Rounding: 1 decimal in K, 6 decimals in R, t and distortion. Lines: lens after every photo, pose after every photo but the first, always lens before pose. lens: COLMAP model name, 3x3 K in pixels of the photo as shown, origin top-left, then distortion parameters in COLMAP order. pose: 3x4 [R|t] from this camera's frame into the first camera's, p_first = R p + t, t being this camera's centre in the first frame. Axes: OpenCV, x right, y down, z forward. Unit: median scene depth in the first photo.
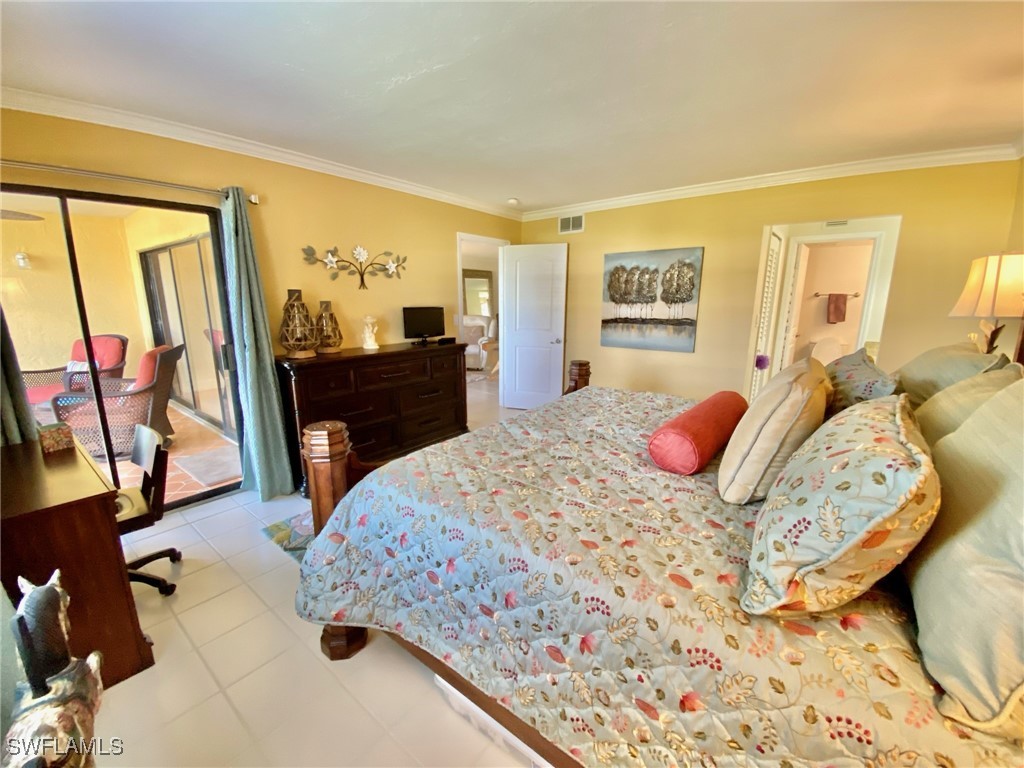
lens RADIAL K [[416.8, 0, 514.4], [0, 416.8, 387.7], [0, 0, 1]] dist [0.027676, -0.024490]
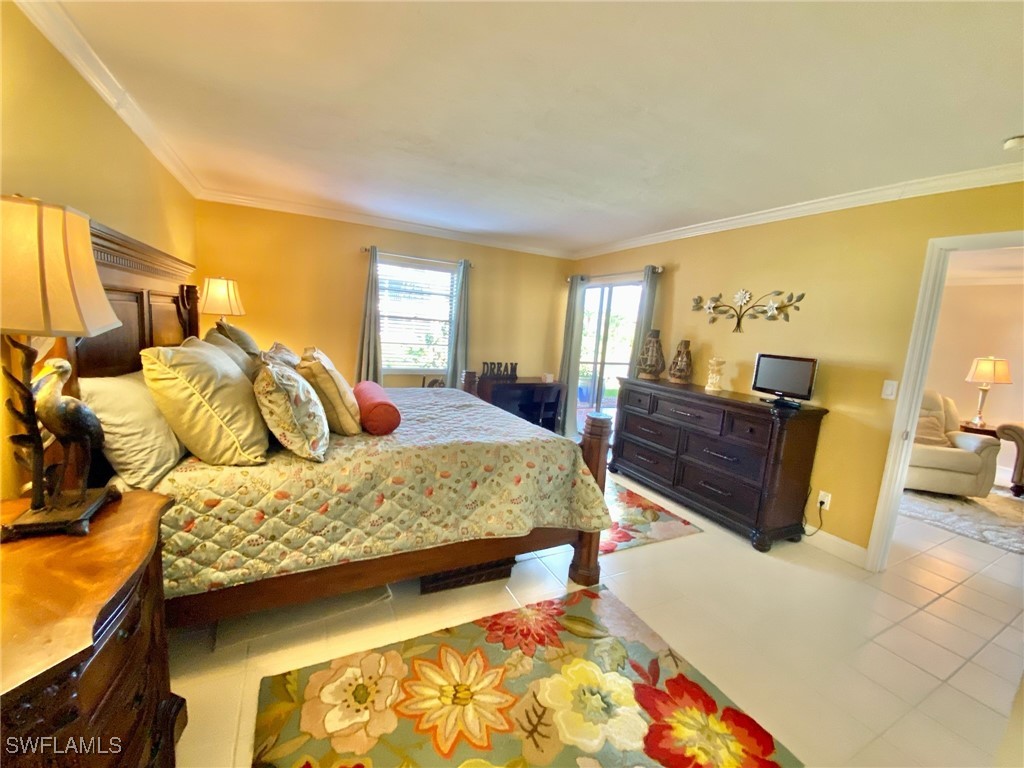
lens RADIAL K [[416.8, 0, 514.4], [0, 416.8, 387.7], [0, 0, 1]] dist [0.027676, -0.024490]
pose [[-0.413363, 0.096214, -0.905469, 0.691580], [-0.267979, 0.937509, 0.221955, -0.179015], [0.870241, 0.334395, -0.361748, 0.877508]]
